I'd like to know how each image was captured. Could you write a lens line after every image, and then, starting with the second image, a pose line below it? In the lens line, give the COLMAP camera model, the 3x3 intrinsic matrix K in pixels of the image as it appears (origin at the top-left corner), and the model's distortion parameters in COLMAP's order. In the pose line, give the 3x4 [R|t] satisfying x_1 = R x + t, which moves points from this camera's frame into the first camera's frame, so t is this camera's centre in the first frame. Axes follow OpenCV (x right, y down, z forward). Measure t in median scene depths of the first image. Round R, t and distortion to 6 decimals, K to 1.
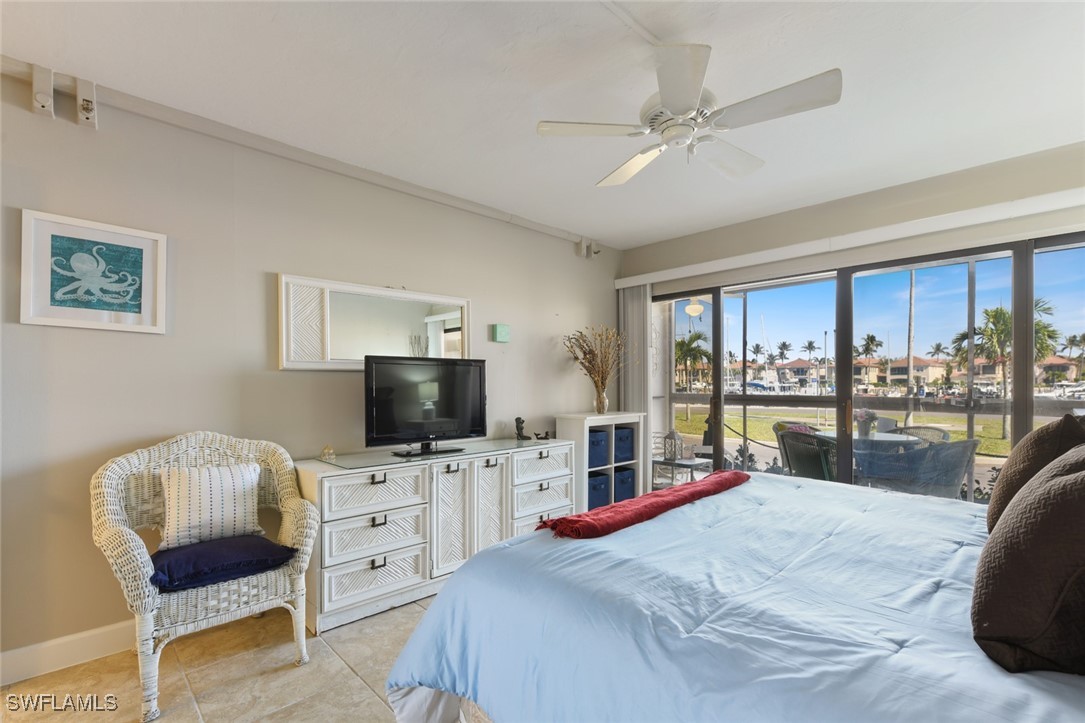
lens RADIAL K [[488.9, 0, 537.8], [0, 488.9, 388.0], [0, 0, 1]] dist [0.000511, -0.002110]
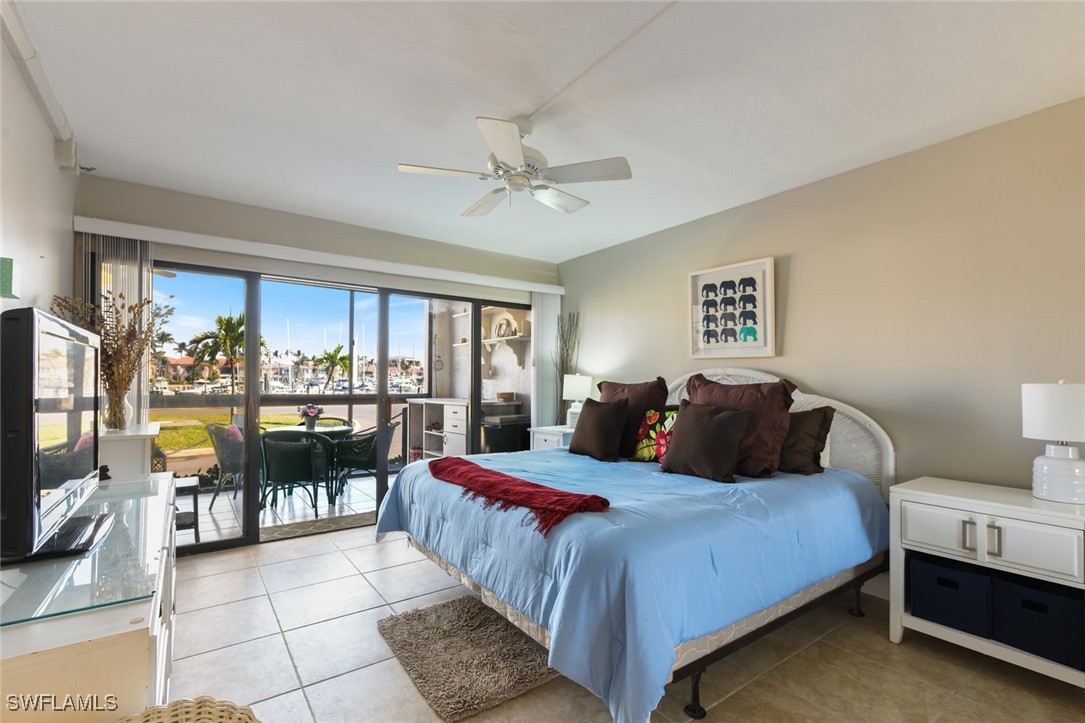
lens RADIAL K [[488.9, 0, 552.1], [0, 488.9, 378.4], [0, 0, 1]] dist [0.000511, -0.002110]
pose [[0.123761, 0.011009, 0.992251, -0.391943], [0.003357, 0.999928, -0.011512, -0.004920], [-0.992306, 0.004756, 0.123716, 0.327784]]
